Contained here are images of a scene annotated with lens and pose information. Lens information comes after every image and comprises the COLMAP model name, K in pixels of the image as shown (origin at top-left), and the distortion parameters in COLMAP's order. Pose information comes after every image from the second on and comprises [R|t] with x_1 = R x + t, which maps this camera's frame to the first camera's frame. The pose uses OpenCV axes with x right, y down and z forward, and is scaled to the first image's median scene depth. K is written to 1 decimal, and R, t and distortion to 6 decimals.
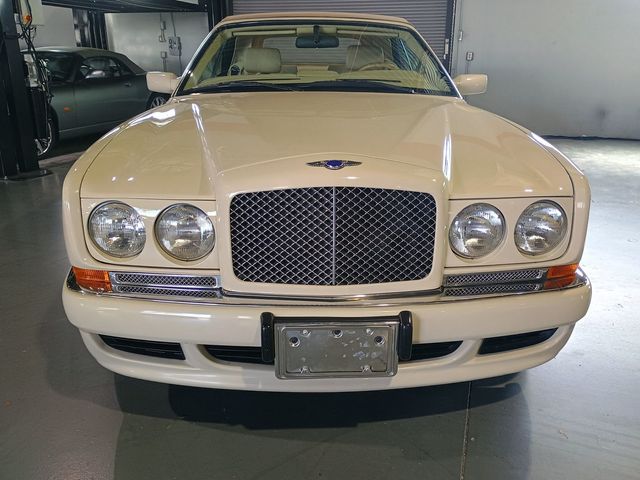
lens RADIAL K [[527.3, 0, 322.5], [0, 527.3, 252.2], [0, 0, 1]] dist [0.046957, -0.008994]
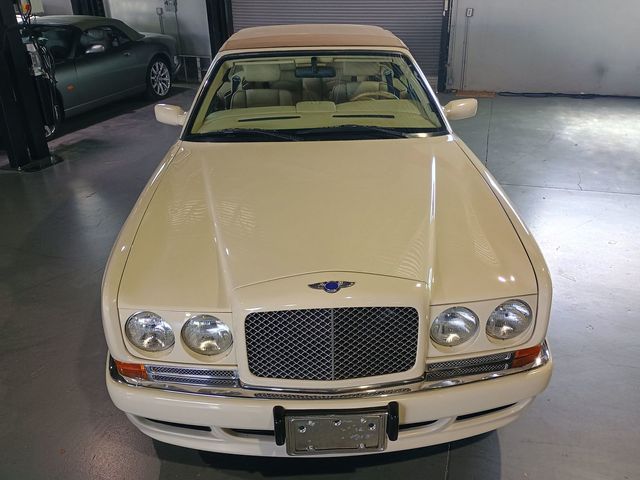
lens RADIAL K [[522.6, 0, 320.0], [0, 522.6, 240.0], [0, 0, 1]] dist [0.046334, 0.002160]
pose [[0.999760, -0.019182, -0.010564, 0.009189], [0.020297, 0.992779, 0.118230, -0.370502], [0.008220, -0.118416, 0.992930, -0.136571]]
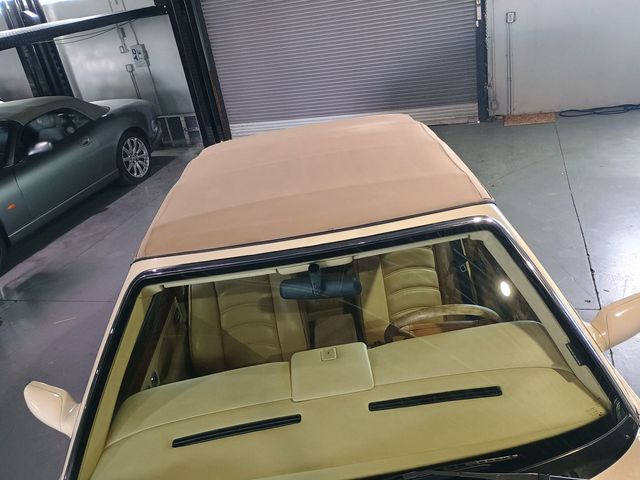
lens RADIAL K [[527.3, 0, 322.5], [0, 527.3, 252.2], [0, 0, 1]] dist [0.046957, -0.008994]
pose [[0.986513, -0.149050, -0.067653, 0.066322], [0.157231, 0.977805, 0.138479, -0.985457], [0.045511, -0.147248, 0.988052, 0.955131]]
